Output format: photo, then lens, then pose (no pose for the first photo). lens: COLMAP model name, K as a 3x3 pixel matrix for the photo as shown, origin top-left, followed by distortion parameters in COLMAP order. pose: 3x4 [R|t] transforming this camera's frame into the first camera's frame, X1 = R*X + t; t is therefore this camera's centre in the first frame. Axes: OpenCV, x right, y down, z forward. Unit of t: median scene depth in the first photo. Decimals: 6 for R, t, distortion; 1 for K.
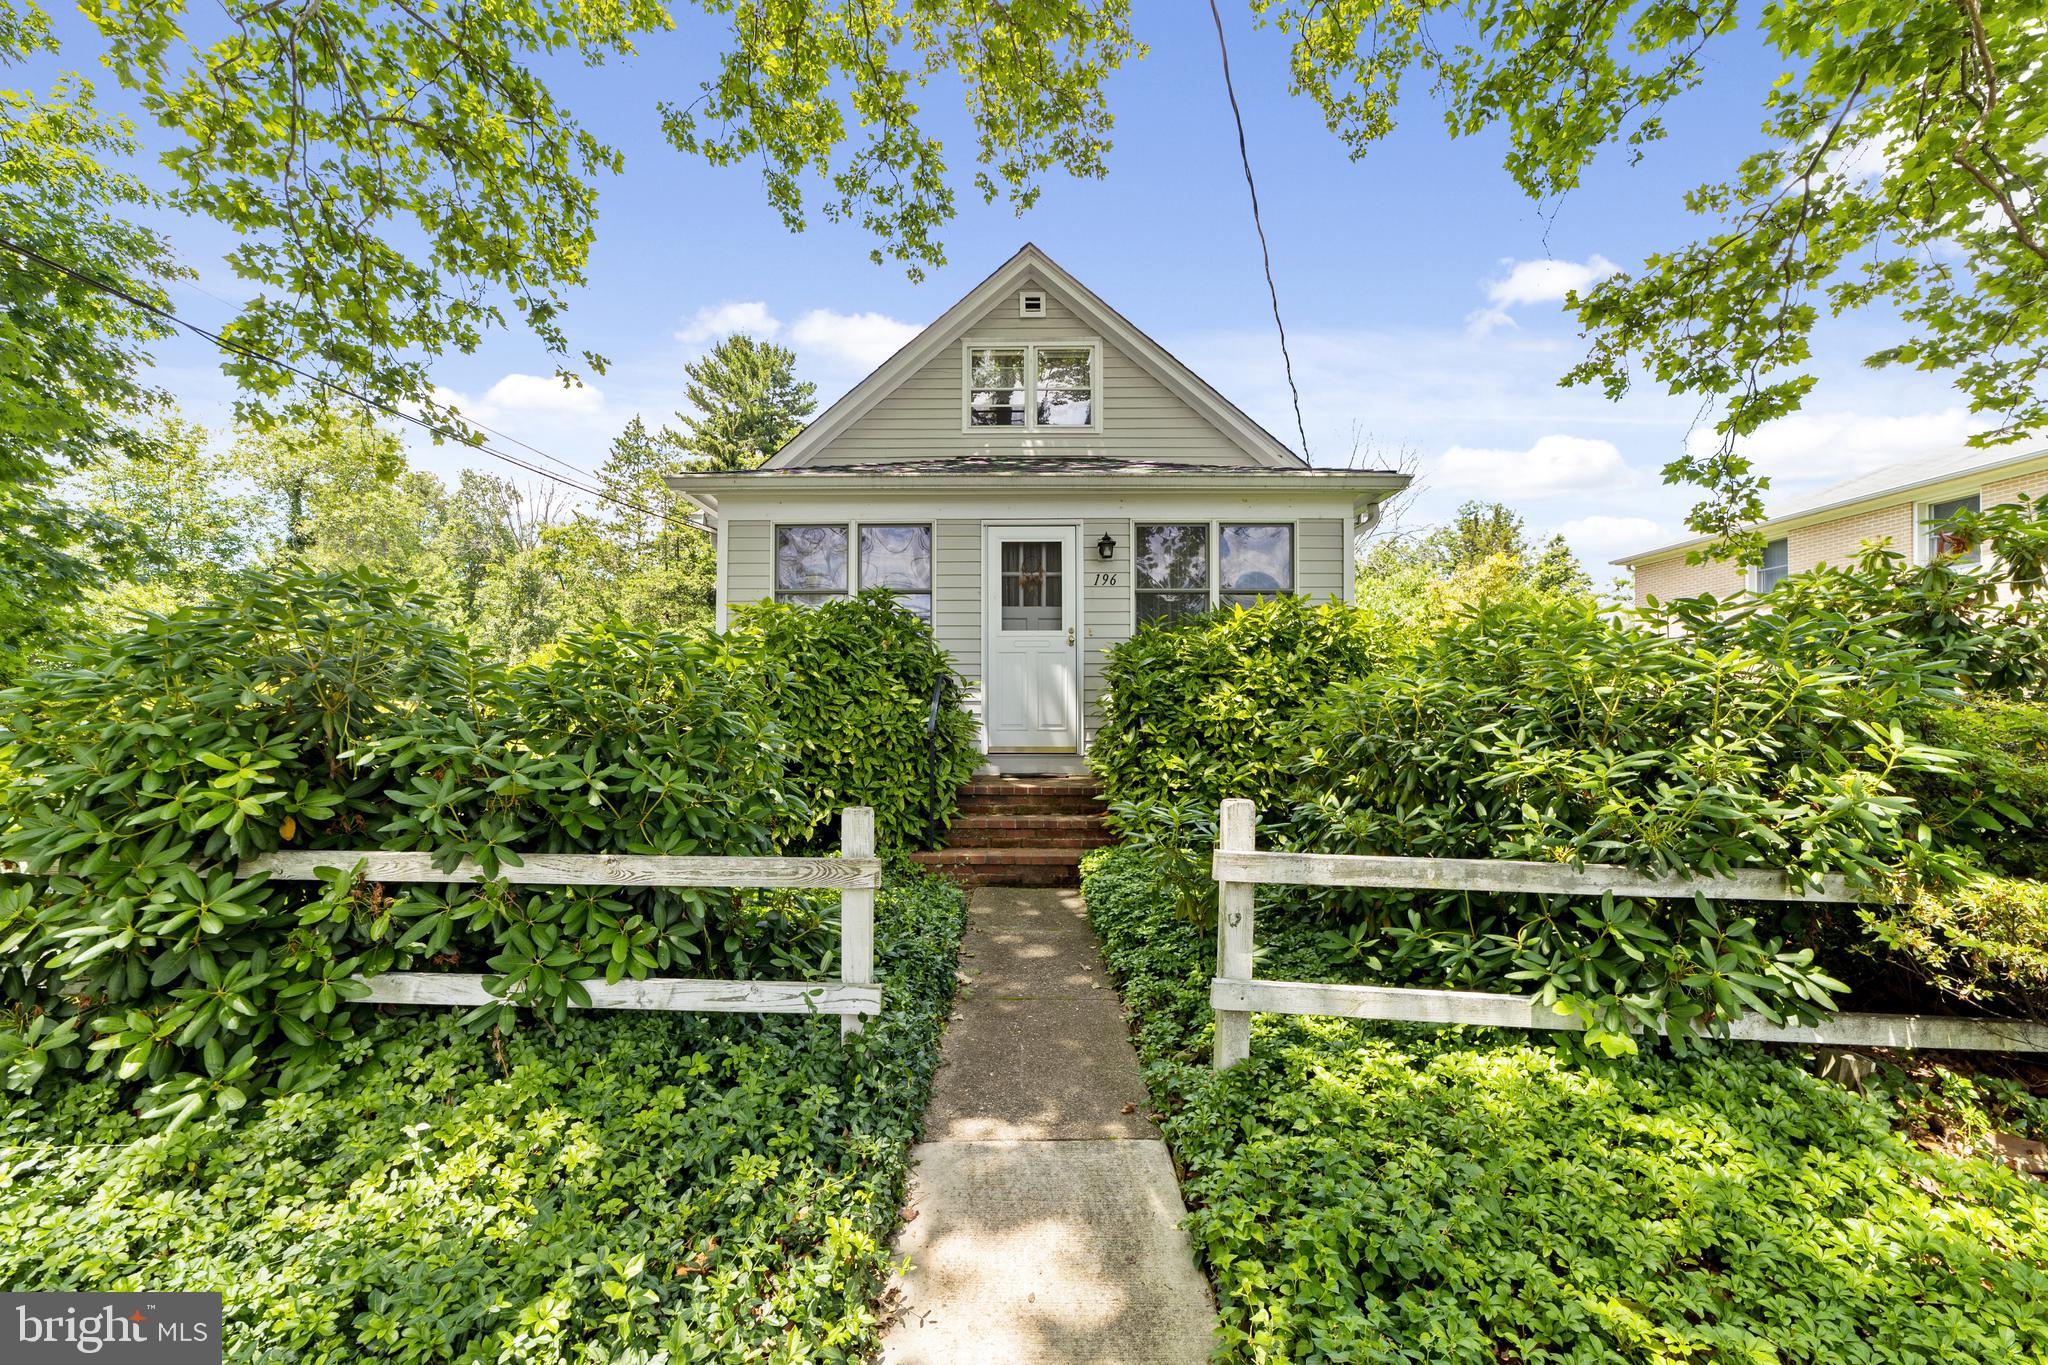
lens RADIAL K [[807.7, 0, 1023.3], [0, 807.7, 702.5], [0, 0, 1]] dist [-0.001890, 0.006183]
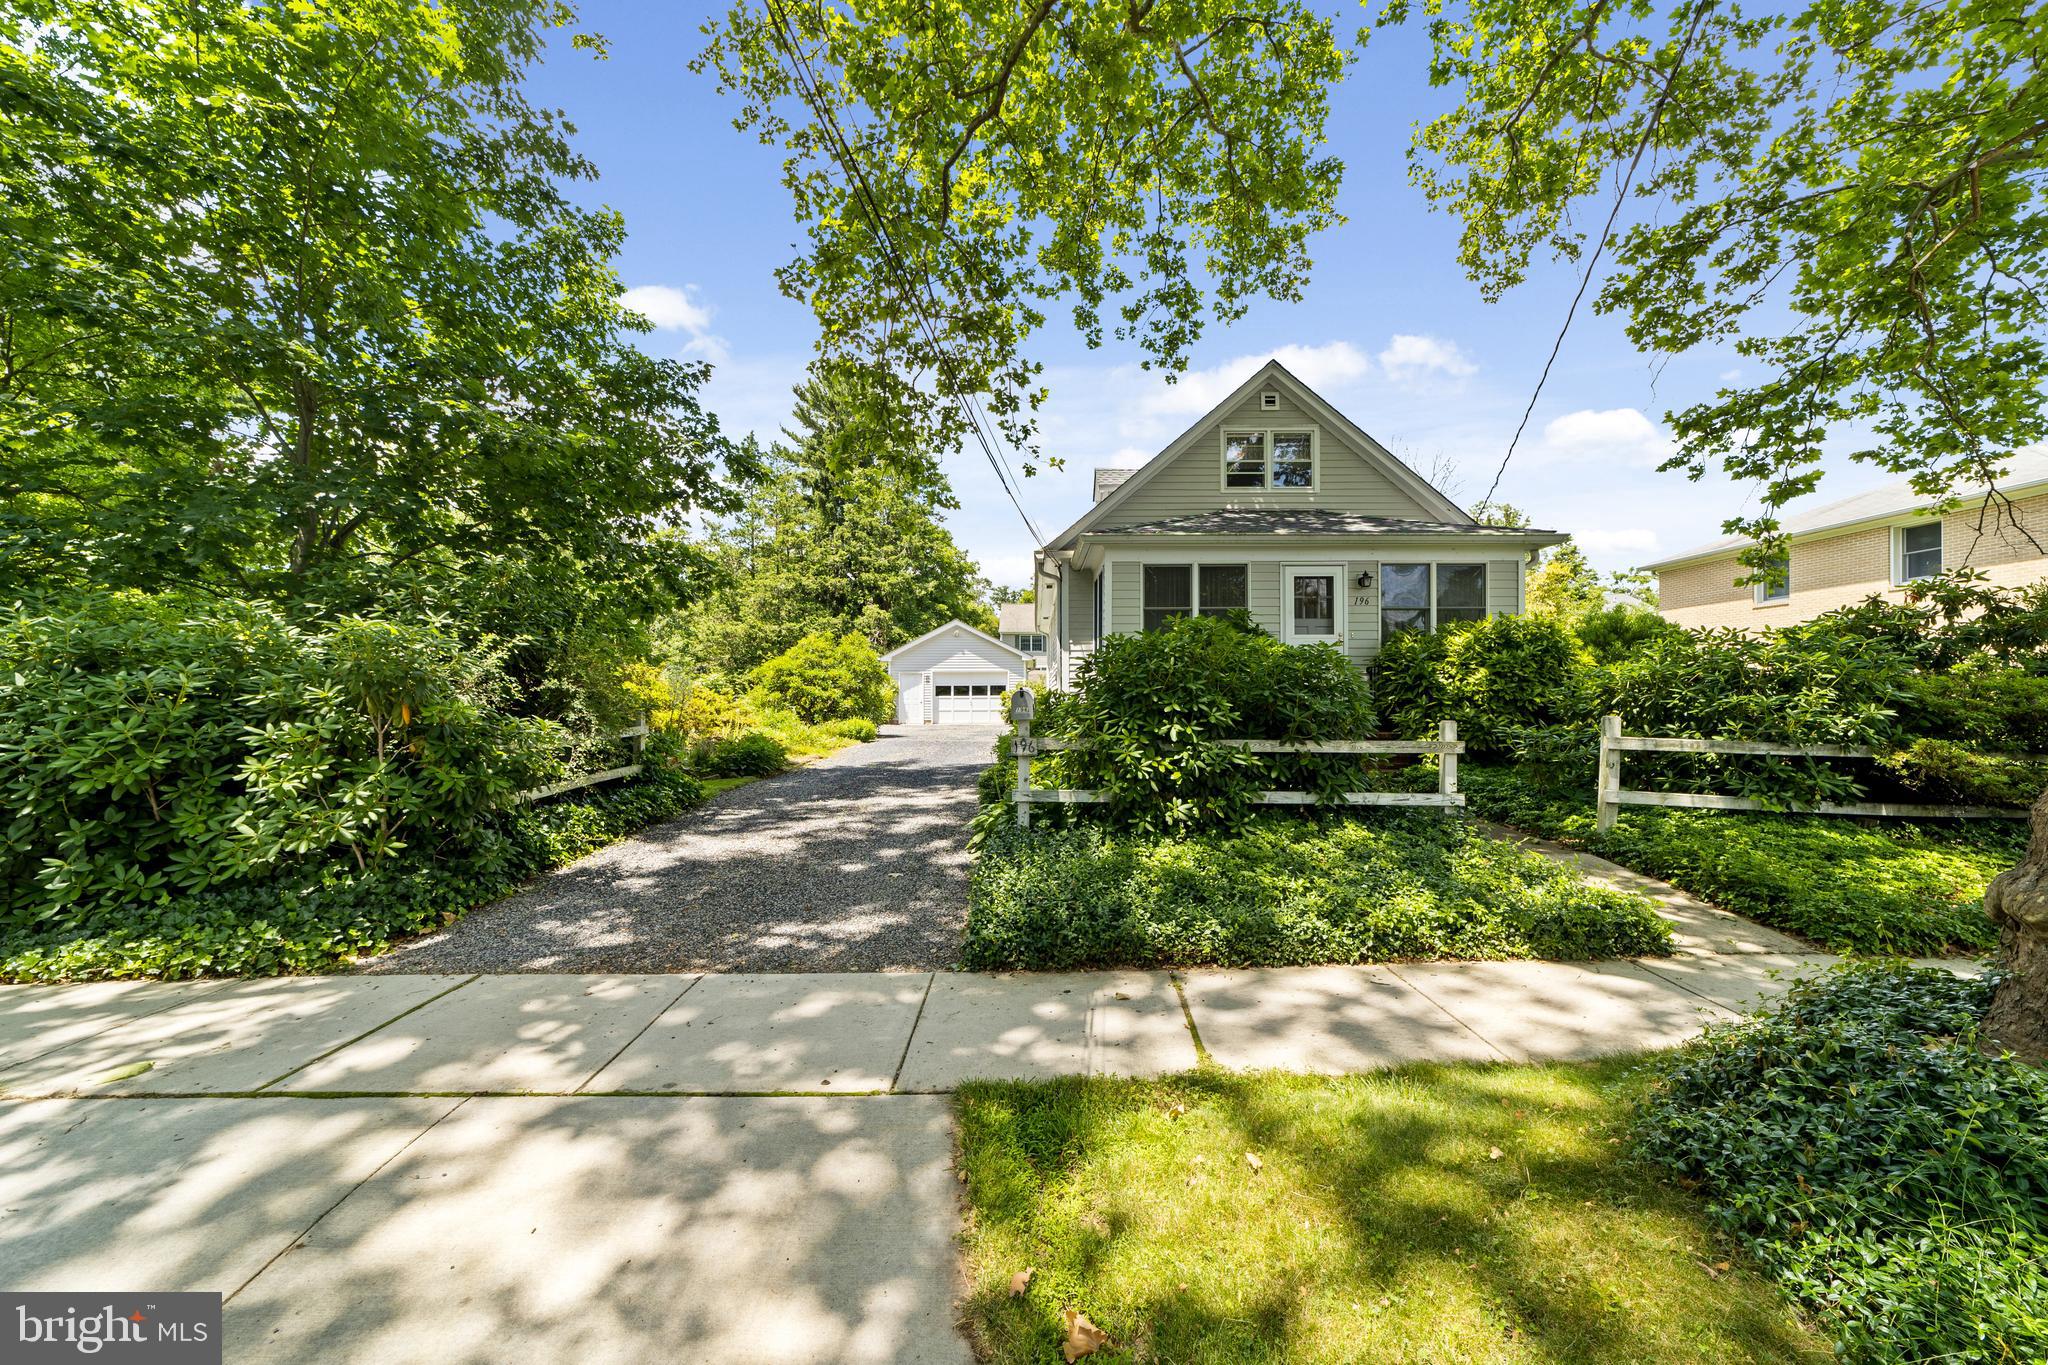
lens RADIAL K [[788.7, 0, 1022.3], [0, 788.7, 693.5], [0, 0, 1]] dist [-0.020588, 0.014290]
pose [[0.999989, -0.004647, 0.000597, -0.546351], [0.004644, 0.999974, 0.005476, 0.011473], [-0.000622, -0.005473, 0.999985, -0.485831]]
